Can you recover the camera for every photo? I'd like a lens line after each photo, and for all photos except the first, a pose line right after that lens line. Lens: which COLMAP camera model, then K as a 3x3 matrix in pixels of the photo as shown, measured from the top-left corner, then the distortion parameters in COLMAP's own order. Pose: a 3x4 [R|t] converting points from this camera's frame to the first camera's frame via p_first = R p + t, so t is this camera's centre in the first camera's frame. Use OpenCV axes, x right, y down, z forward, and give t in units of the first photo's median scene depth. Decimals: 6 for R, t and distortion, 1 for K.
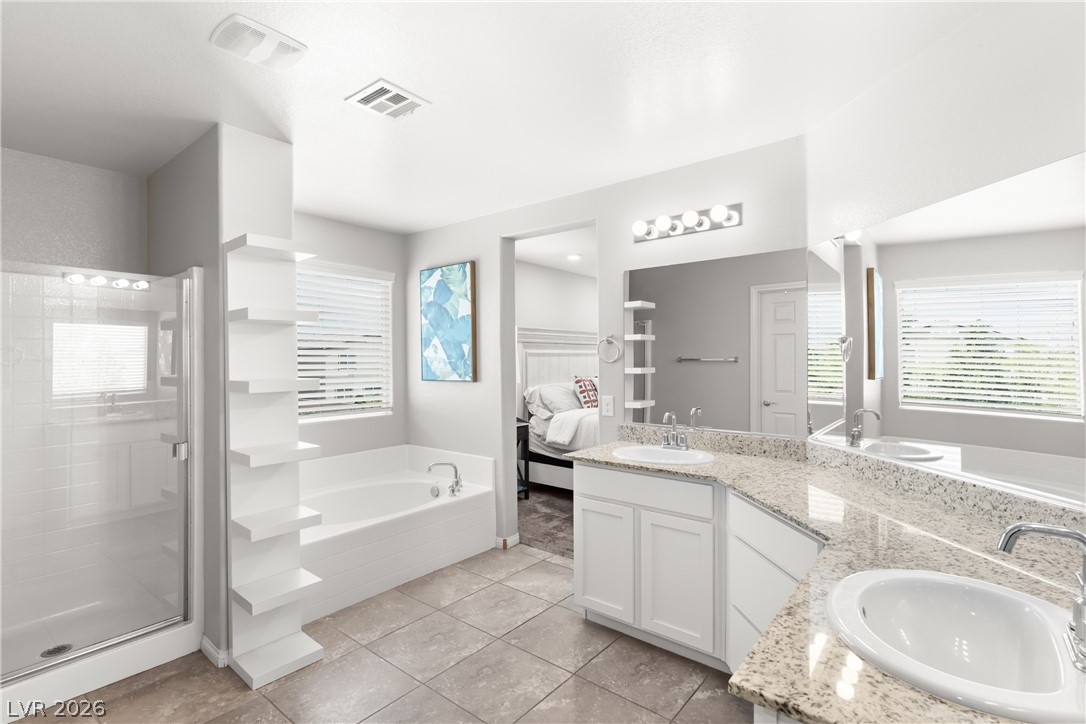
lens RADIAL K [[517.2, 0, 542.7], [0, 517.2, 358.9], [0, 0, 1]] dist [-0.004387, -0.000802]
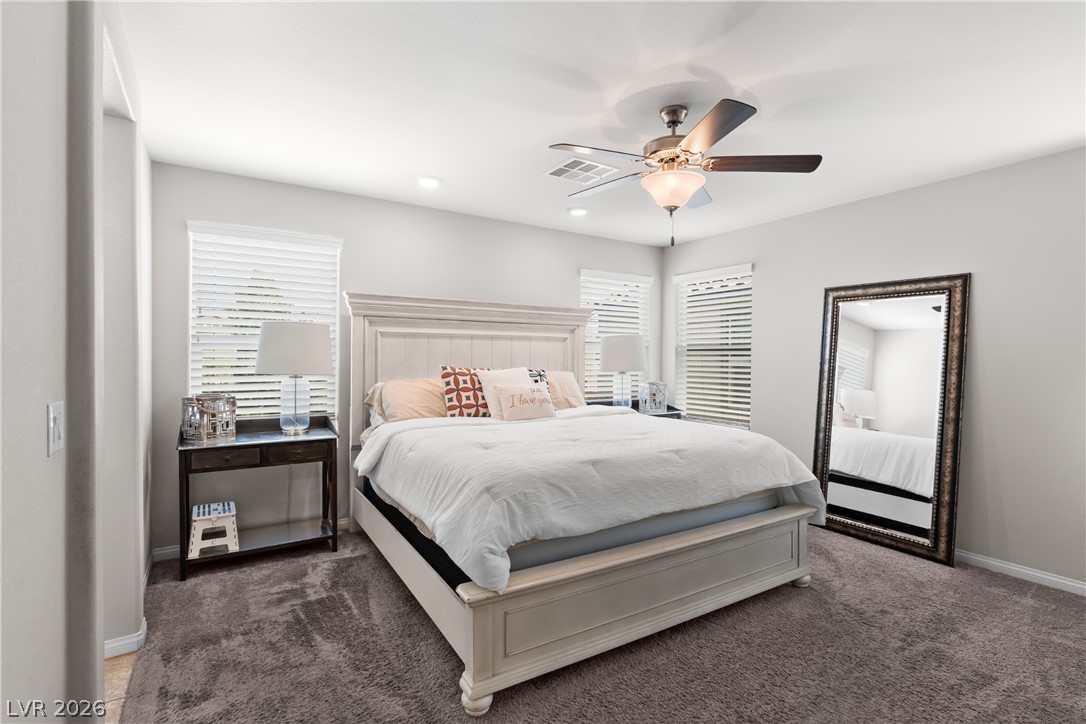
lens RADIAL K [[517.2, 0, 543.3], [0, 517.2, 362.1], [0, 0, 1]] dist [-0.004387, -0.000802]
pose [[0.947093, 0.011975, -0.320734, 0.394527], [-0.008568, 0.999891, 0.012032, 0.017849], [0.320843, -0.008647, 0.947093, 0.424069]]
